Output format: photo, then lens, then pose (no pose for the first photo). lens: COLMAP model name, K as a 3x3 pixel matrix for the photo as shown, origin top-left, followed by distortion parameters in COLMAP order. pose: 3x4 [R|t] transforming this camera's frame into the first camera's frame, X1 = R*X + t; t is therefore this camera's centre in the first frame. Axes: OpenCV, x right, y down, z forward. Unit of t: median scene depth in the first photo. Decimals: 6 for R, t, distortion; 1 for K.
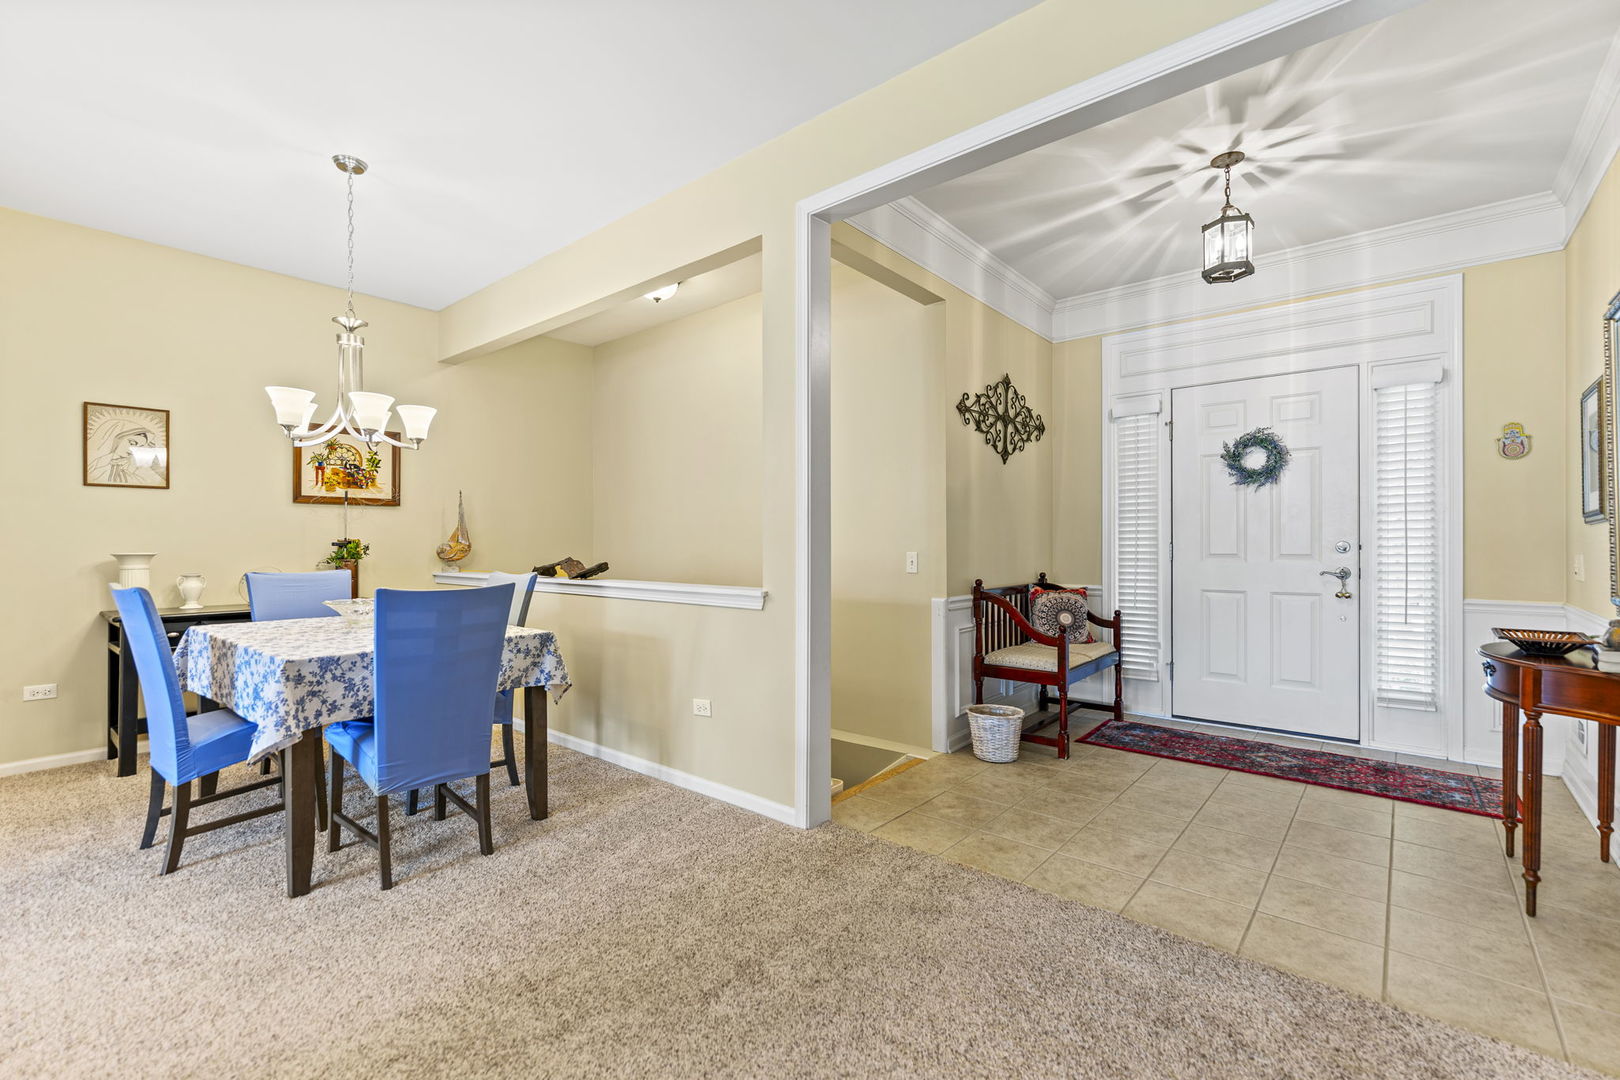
lens RADIAL K [[700.9, 0, 810.9], [0, 700.9, 545.4], [0, 0, 1]] dist [-0.000725, 0.000194]
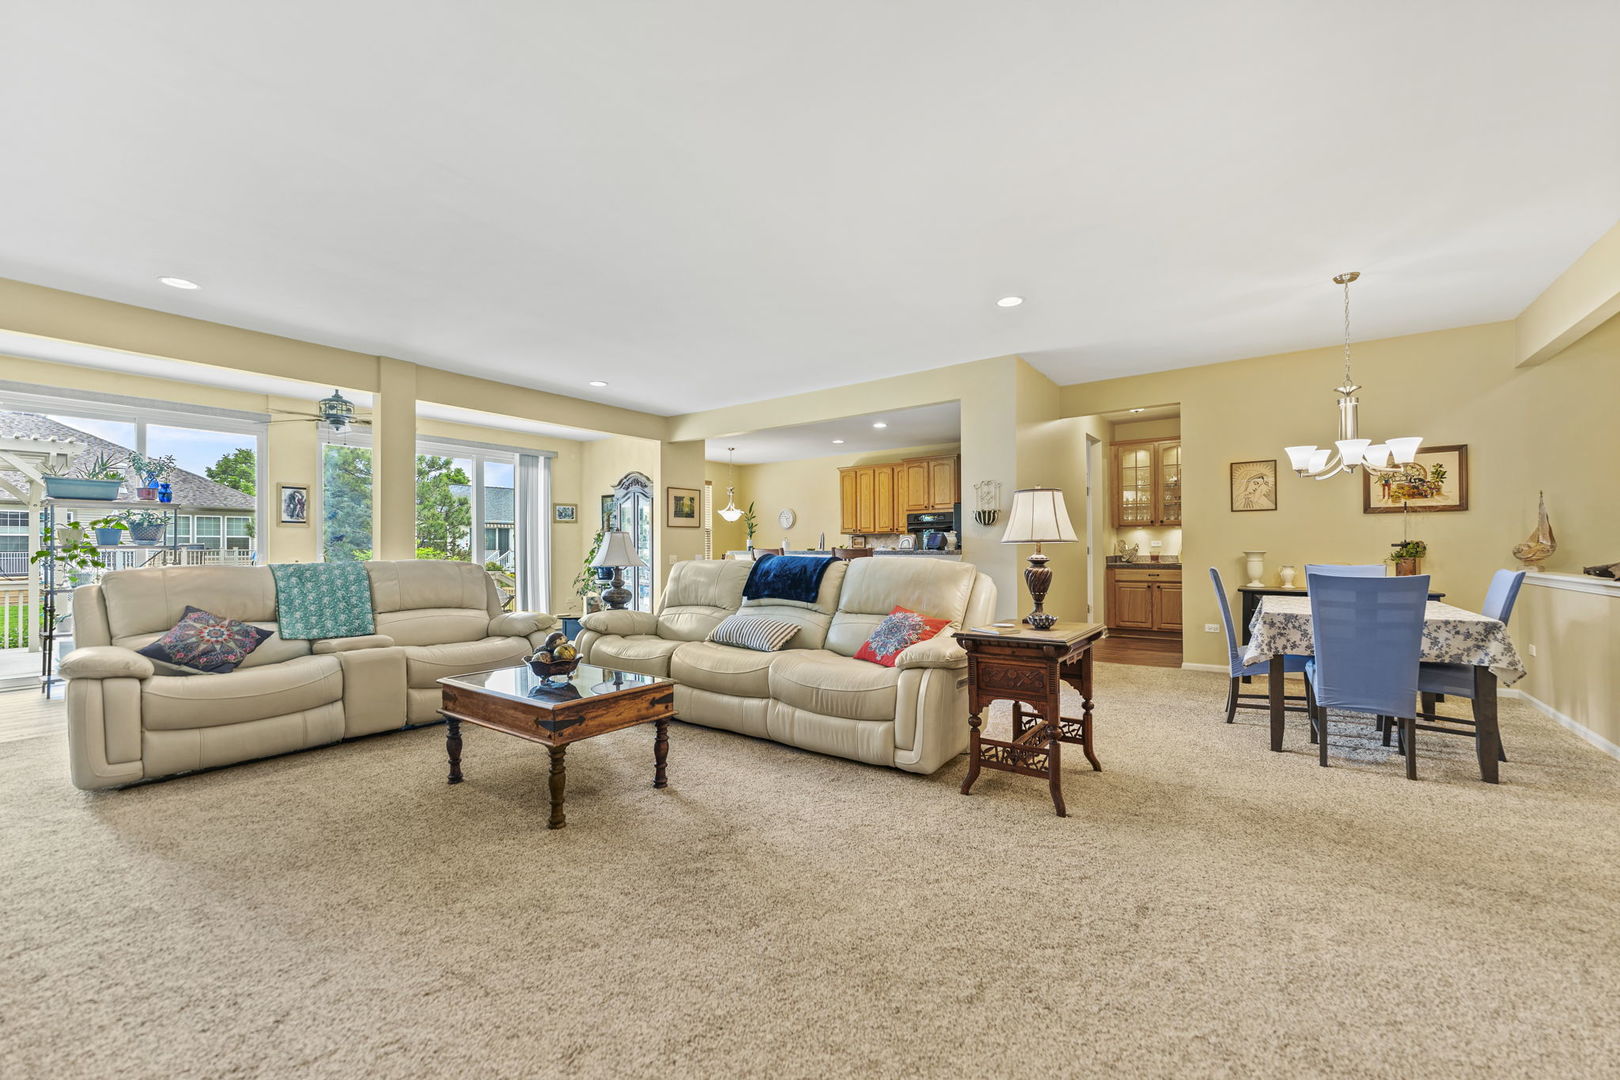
lens RADIAL K [[635.7, 0, 805.9], [0, 635.7, 543.4], [0, 0, 1]] dist [0.002218, 0.000256]
pose [[0.070286, -0.007628, -0.997498, 0.580102], [0.003984, 0.999965, -0.007367, -0.000709], [0.997519, -0.003456, 0.070314, -0.195318]]
